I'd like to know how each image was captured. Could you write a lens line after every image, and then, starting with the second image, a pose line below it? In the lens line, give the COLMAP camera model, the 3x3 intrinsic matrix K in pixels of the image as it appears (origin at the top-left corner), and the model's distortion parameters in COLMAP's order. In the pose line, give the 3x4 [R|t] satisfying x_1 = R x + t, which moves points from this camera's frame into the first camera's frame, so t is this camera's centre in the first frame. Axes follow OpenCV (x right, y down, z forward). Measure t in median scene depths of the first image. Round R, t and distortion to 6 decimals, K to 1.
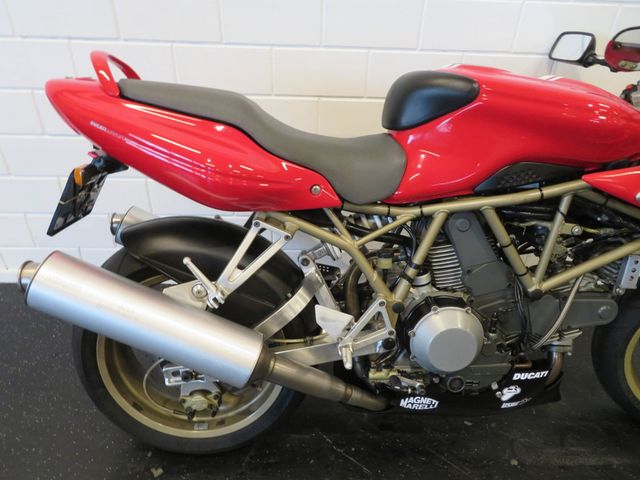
lens RADIAL K [[456.4, 0, 320.0], [0, 456.4, 240.0], [0, 0, 1]] dist [-0.005166, 0.003989]
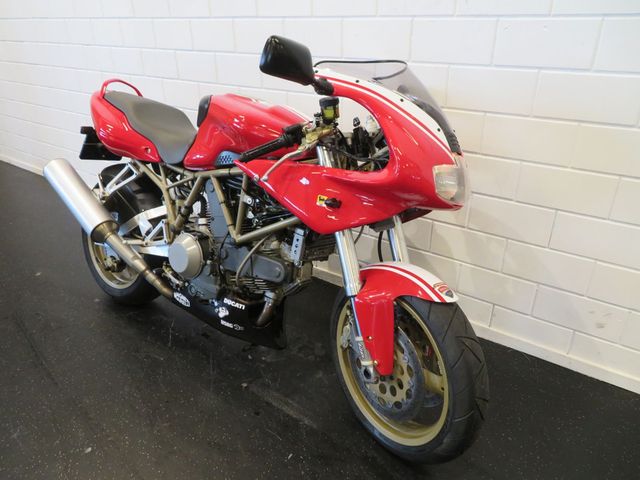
lens RADIAL K [[456.4, 0, 320.0], [0, 456.4, 240.0], [0, 0, 1]] dist [-0.005166, 0.003989]
pose [[0.780818, 0.235500, -0.578673, 1.569882], [-0.311612, 0.949601, -0.034011, 0.075631], [0.541499, 0.206878, 0.814850, -0.070495]]
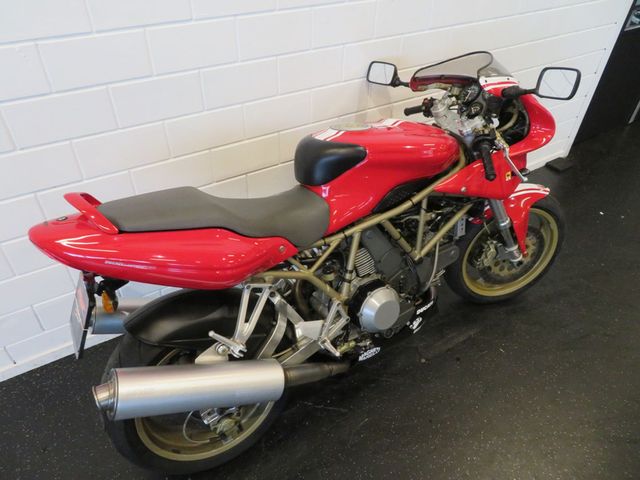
lens RADIAL K [[445.8, 0, 320.0], [0, 445.8, 240.0], [0, 0, 1]] dist [-0.004134, 0.001613]
pose [[0.872679, -0.324101, 0.365225, -0.354603], [0.277071, 0.944562, 0.176165, -0.308834], [-0.402073, -0.052542, 0.914099, -0.248133]]
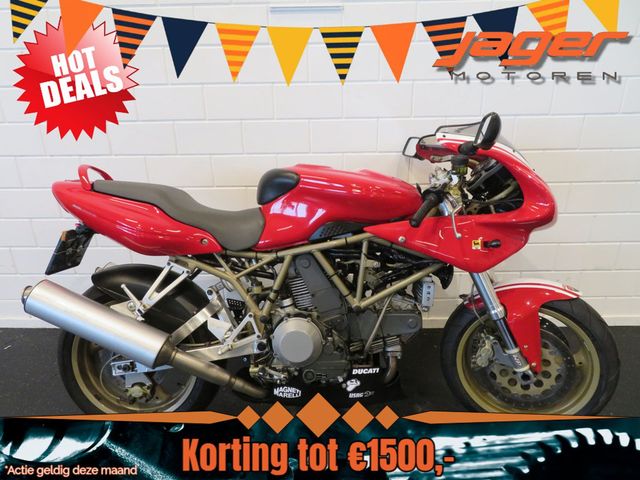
lens RADIAL K [[445.8, 0, 320.0], [0, 445.8, 240.0], [0, 0, 1]] dist [-0.004134, 0.001613]
pose [[0.996634, -0.026857, -0.077454, 0.472812], [0.011781, 0.981926, -0.188900, 0.169822], [0.081127, 0.187351, 0.978937, -0.464476]]
